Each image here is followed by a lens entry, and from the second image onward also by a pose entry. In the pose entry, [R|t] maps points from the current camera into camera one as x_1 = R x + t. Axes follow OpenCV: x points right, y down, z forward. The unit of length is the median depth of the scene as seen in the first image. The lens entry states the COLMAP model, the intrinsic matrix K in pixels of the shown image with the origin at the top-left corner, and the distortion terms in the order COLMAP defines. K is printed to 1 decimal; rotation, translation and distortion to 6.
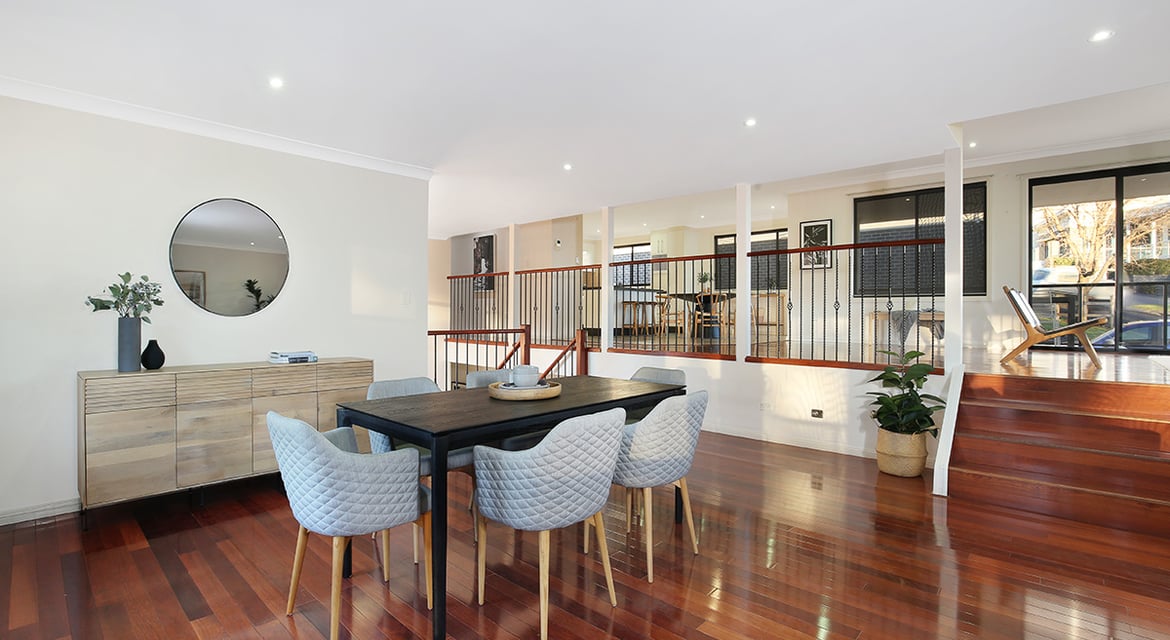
lens RADIAL K [[526.5, 0, 585.0], [0, 526.5, 320.0], [0, 0, 1]] dist [-0.030368, -0.000180]
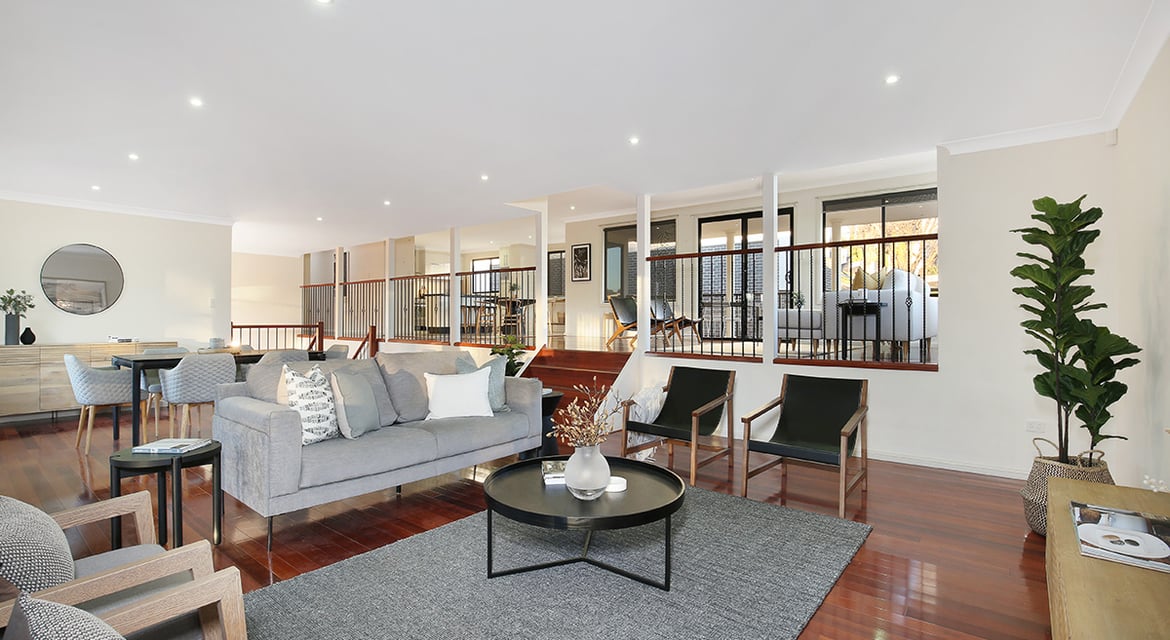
lens RADIAL K [[536.2, 0, 585.0], [0, 536.2, 320.0], [0, 0, 1]] dist [-0.016688, -0.000023]
pose [[0.998488, -0.000204, 0.054963, 0.471029], [0.000626, 0.999971, -0.007651, 0.013753], [-0.054960, 0.007674, 0.998459, -0.438848]]
